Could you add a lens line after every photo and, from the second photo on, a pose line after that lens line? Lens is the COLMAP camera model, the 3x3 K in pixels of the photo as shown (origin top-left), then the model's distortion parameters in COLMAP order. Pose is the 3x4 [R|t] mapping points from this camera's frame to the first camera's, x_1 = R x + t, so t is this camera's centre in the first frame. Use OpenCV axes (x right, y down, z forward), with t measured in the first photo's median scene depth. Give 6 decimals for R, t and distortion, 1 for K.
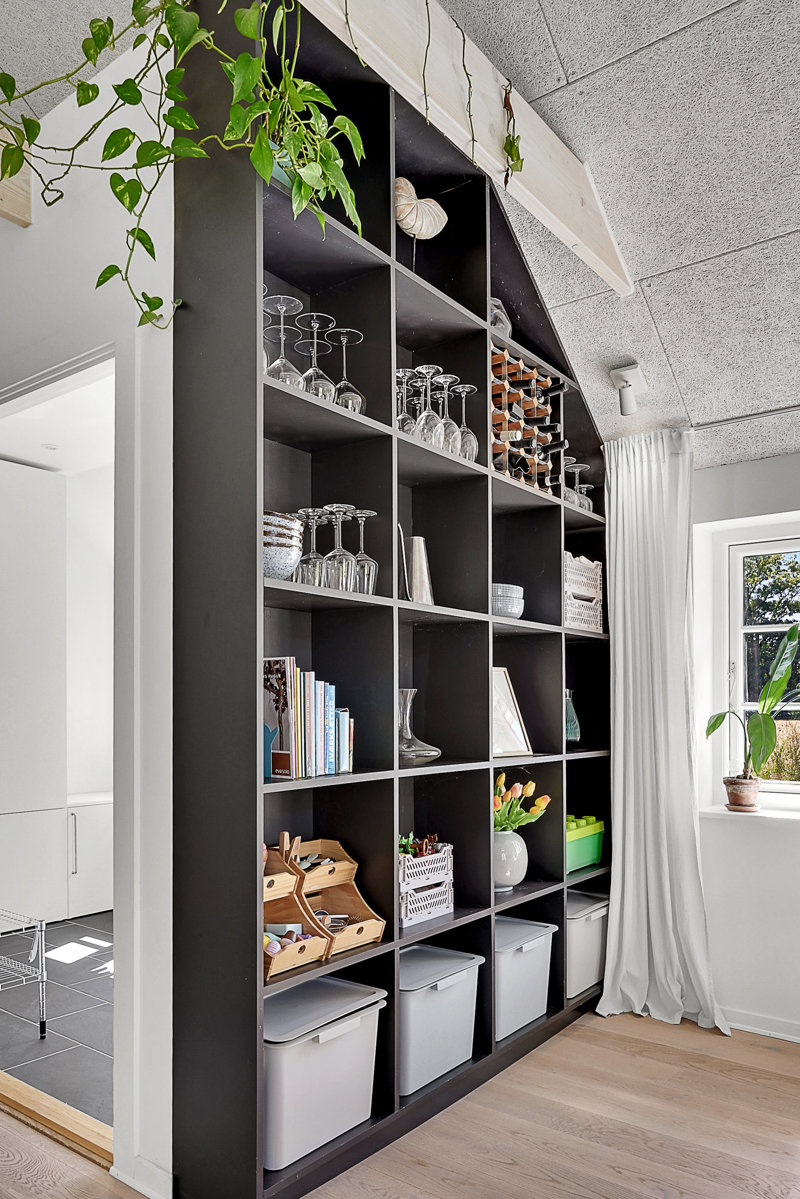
lens RADIAL K [[874.6, 0, 399.6], [0, 874.6, 715.2], [0, 0, 1]] dist [-0.006136, -0.002126]
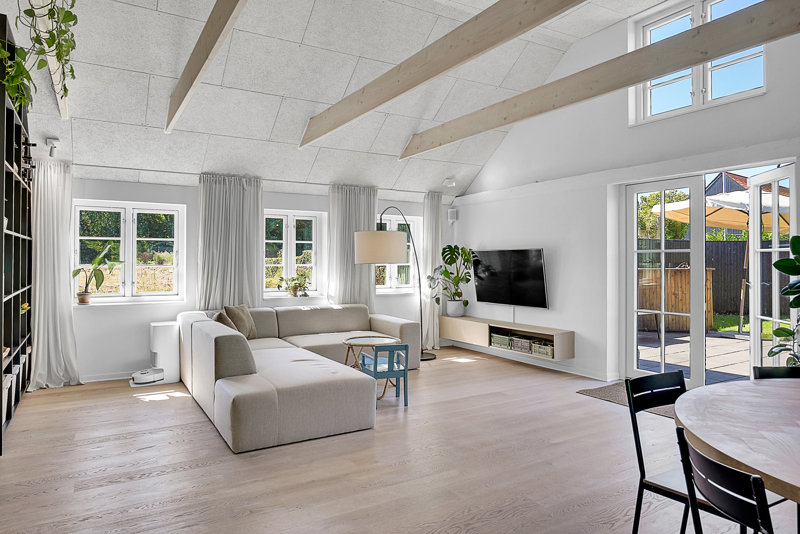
lens RADIAL K [[510.5, 0, 398.4], [0, 510.5, 255.8], [0, 0, 1]] dist [-0.003086, -0.000661]
pose [[0.362530, 0.015190, 0.931848, -0.928812], [-0.006407, 0.999884, -0.013807, -0.035557], [-0.931950, -0.000965, 0.362586, -0.625422]]
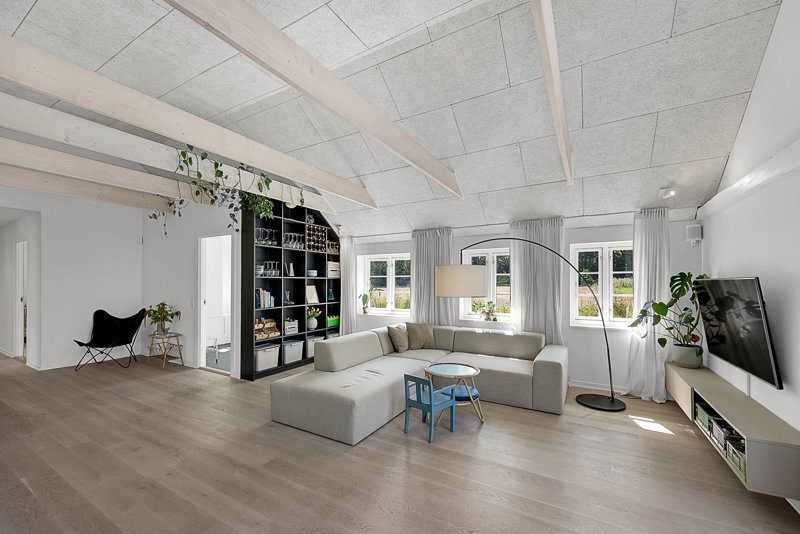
lens RADIAL K [[330.2, 0, 398.2], [0, 330.2, 282.3], [0, 0, 1]] dist [0.001189, 0.000144]
pose [[0.990845, 0.005169, 0.134903, 0.395743], [-0.005121, 0.999987, -0.000706, -0.085972], [-0.134905, 0.000009, 0.990859, -1.093548]]
